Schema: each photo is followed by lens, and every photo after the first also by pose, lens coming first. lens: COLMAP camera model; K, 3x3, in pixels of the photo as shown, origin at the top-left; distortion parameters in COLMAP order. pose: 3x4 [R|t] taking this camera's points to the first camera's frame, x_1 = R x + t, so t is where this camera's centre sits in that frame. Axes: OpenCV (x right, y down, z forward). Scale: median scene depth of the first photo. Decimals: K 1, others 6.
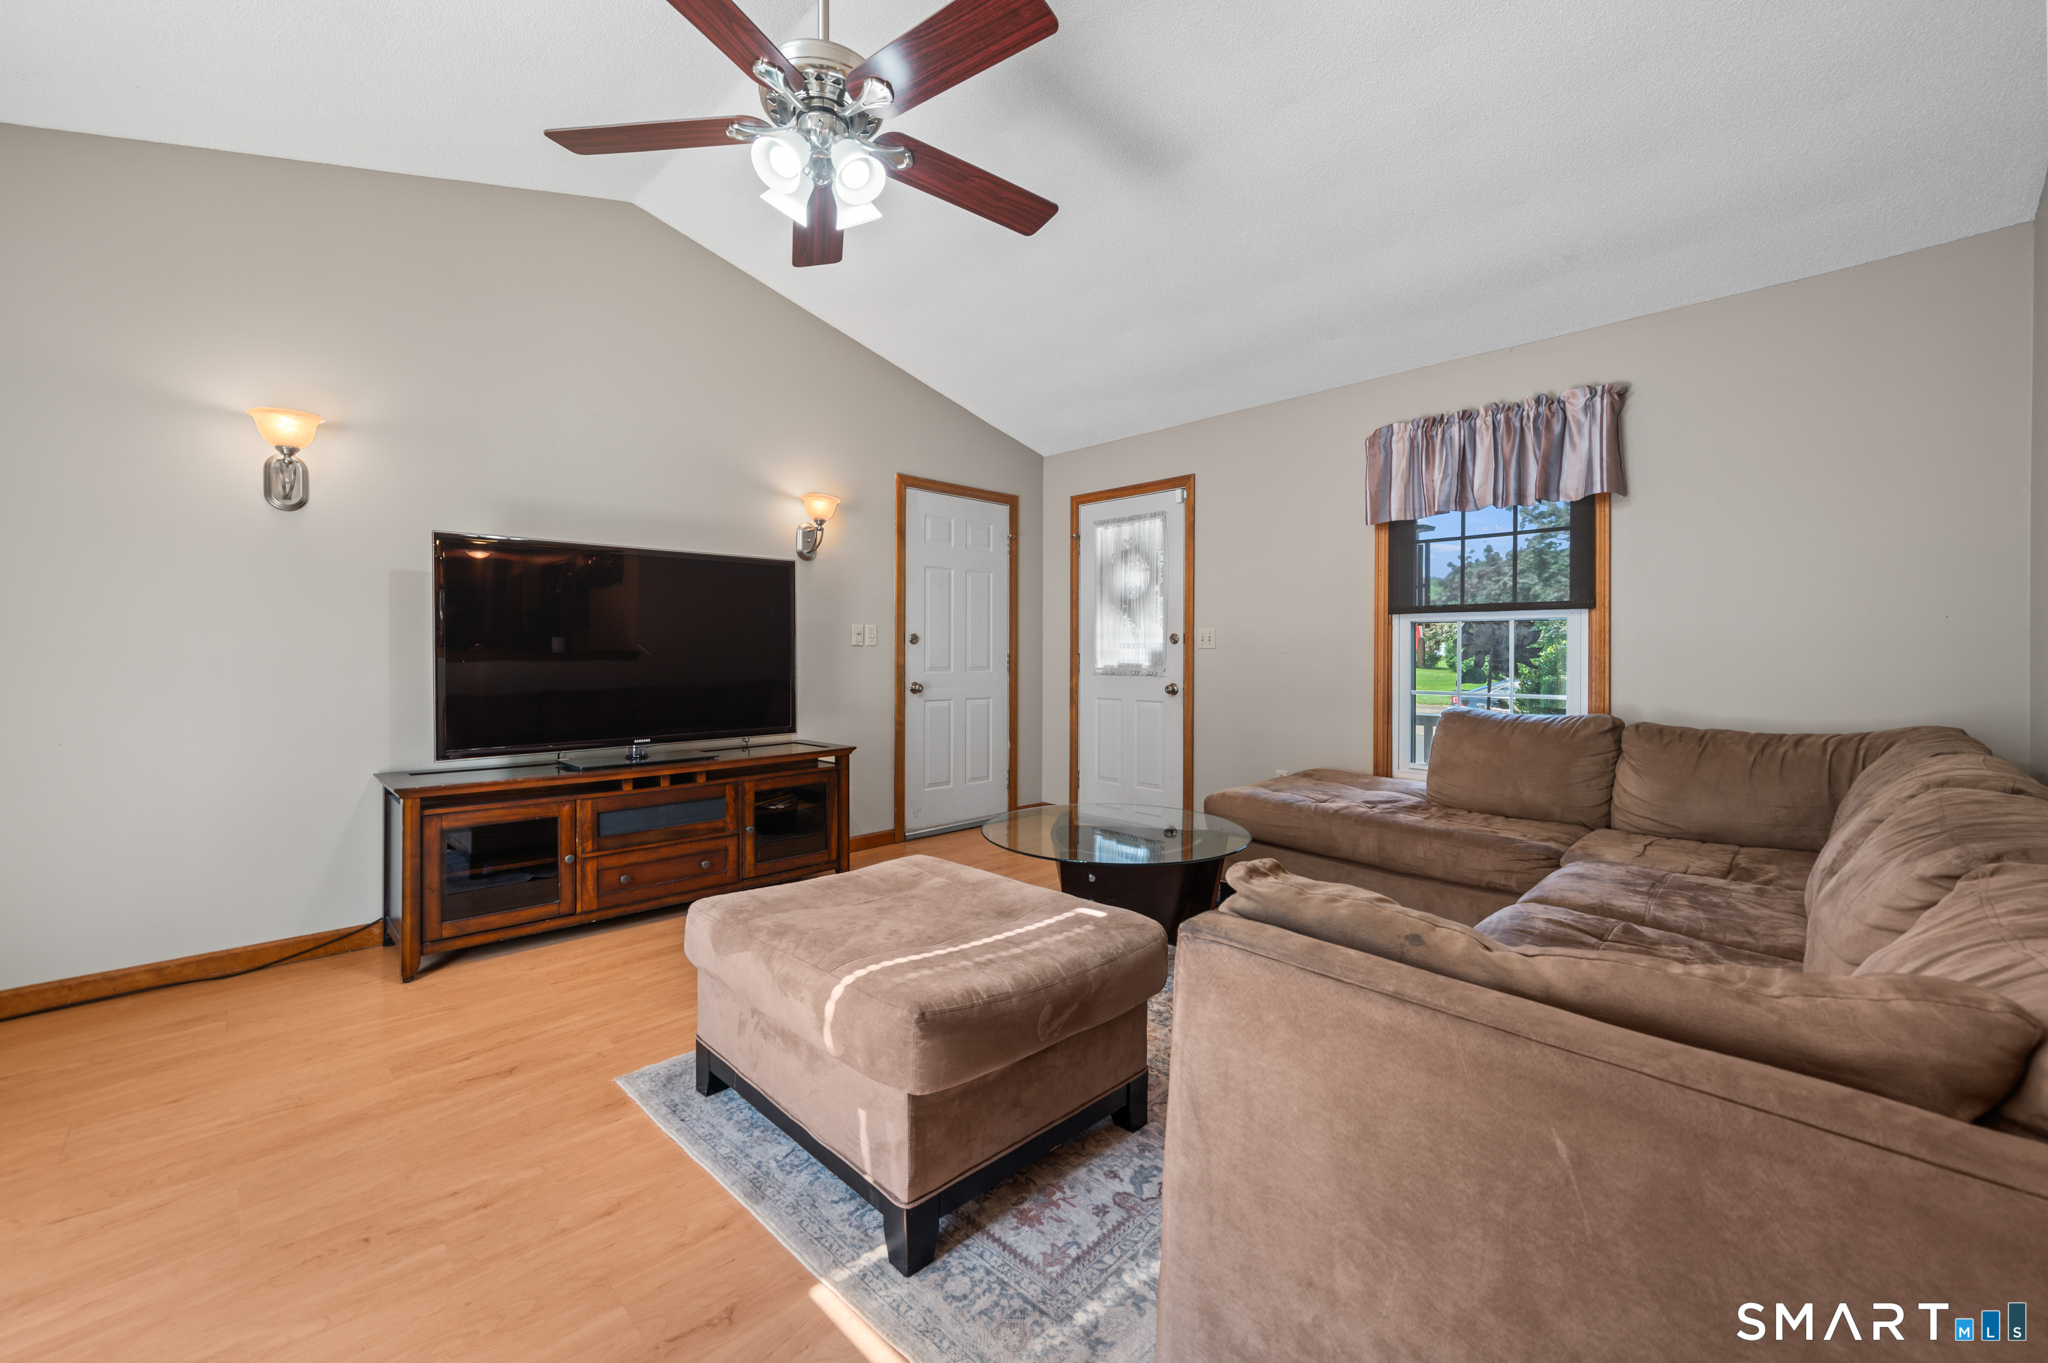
lens RADIAL K [[815.6, 0, 1020.4], [0, 815.6, 686.8], [0, 0, 1]] dist [0.002409, 0.000233]
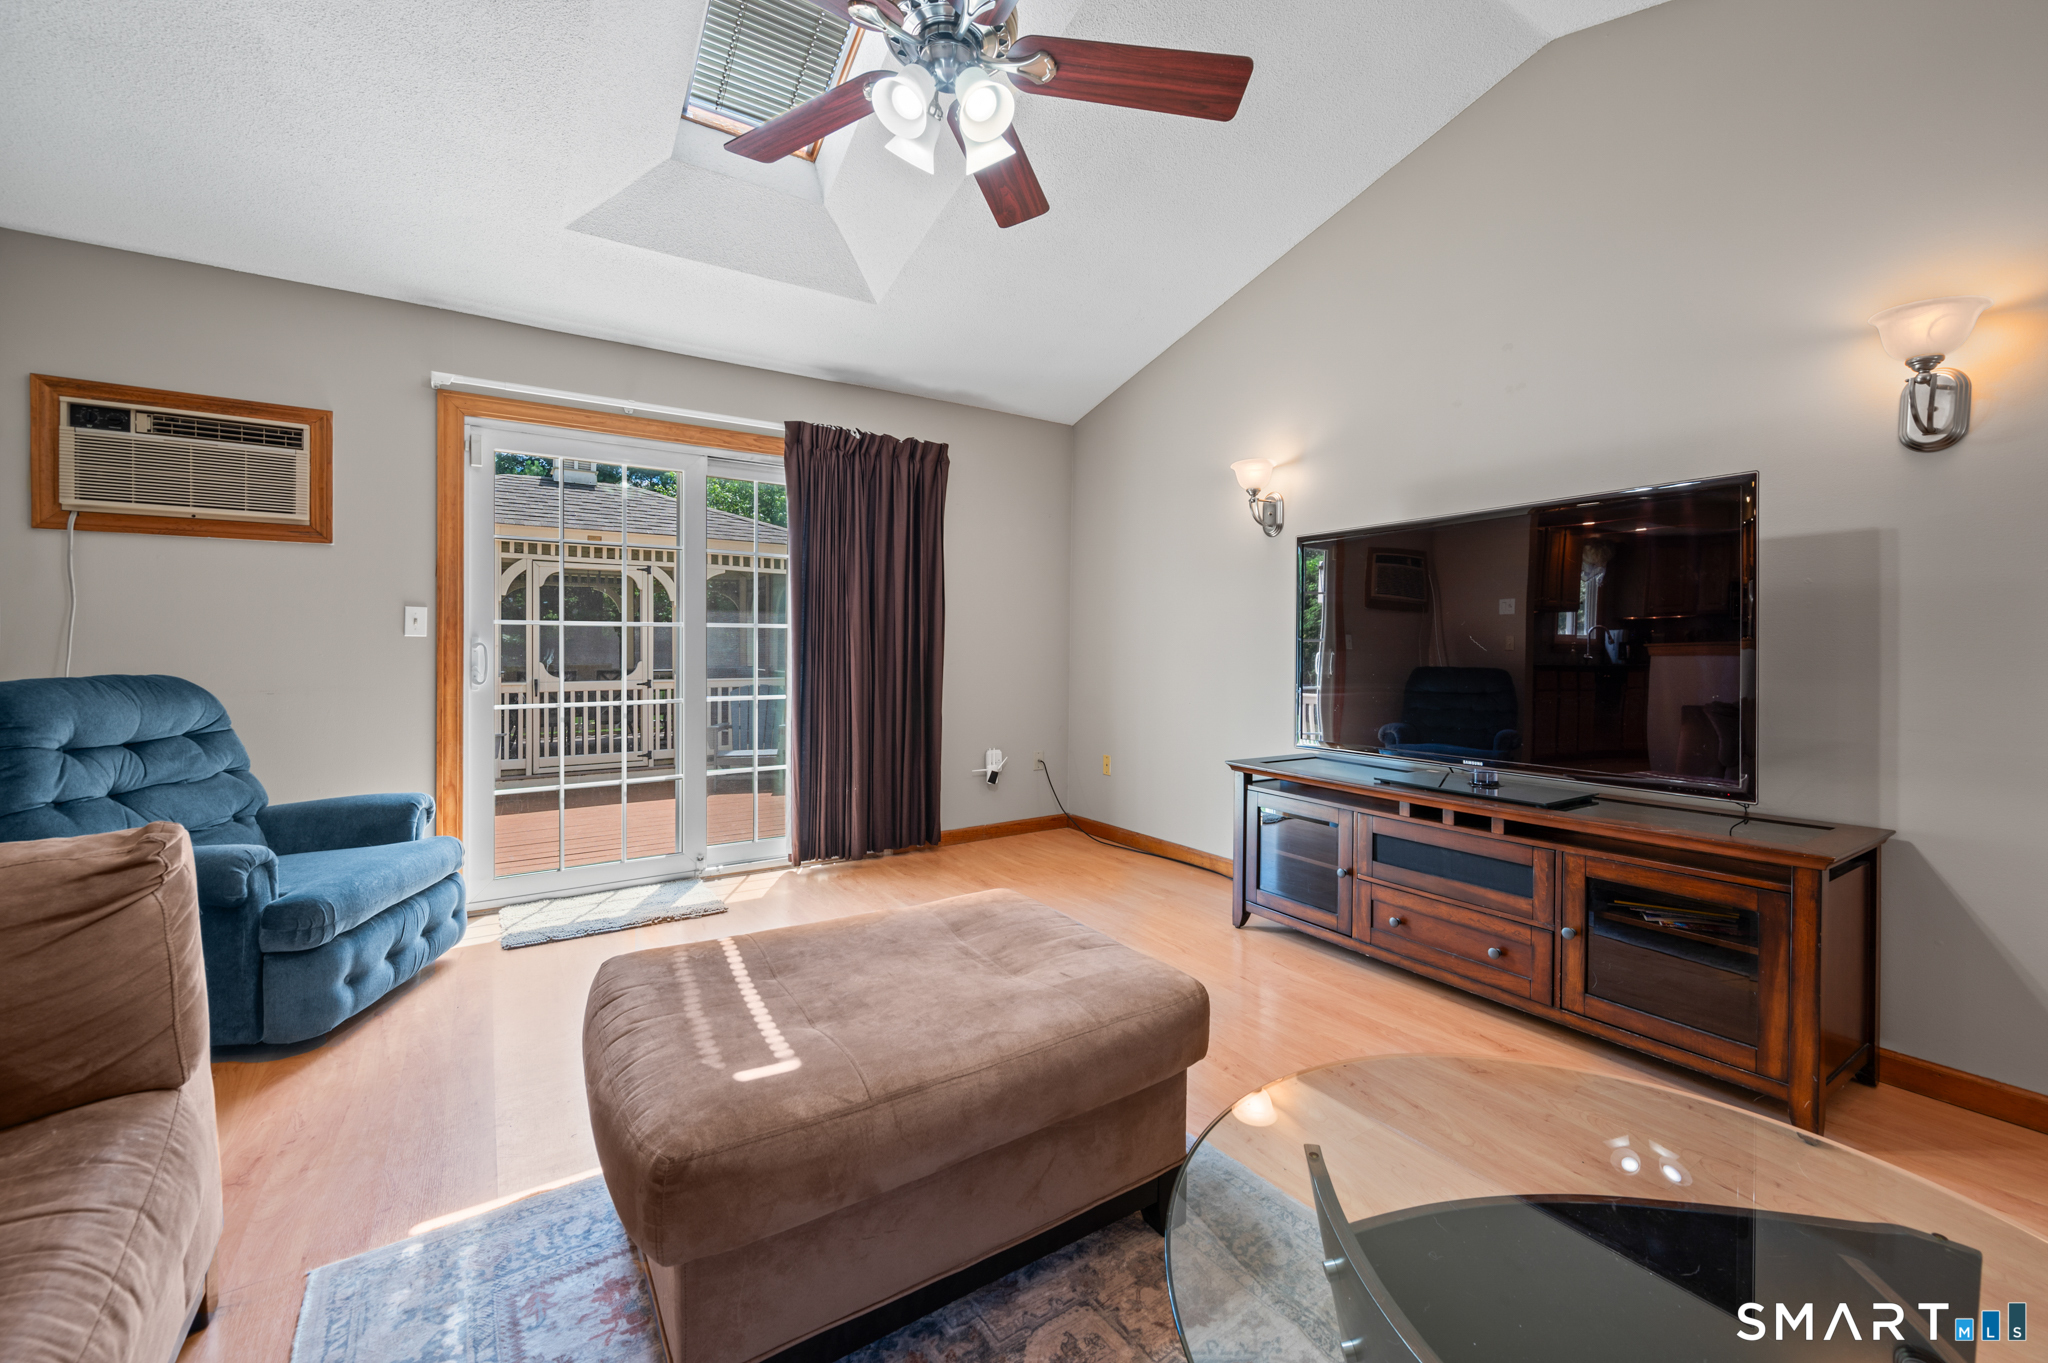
lens RADIAL K [[811.6, 0, 1028.7], [0, 811.6, 636.8], [0, 0, 1]] dist [0.002147, 0.000229]
pose [[-0.178970, -0.013687, -0.983759, 0.409372], [-0.043376, 0.999041, -0.006008, -0.032719], [0.982898, 0.041597, -0.179392, 0.803836]]
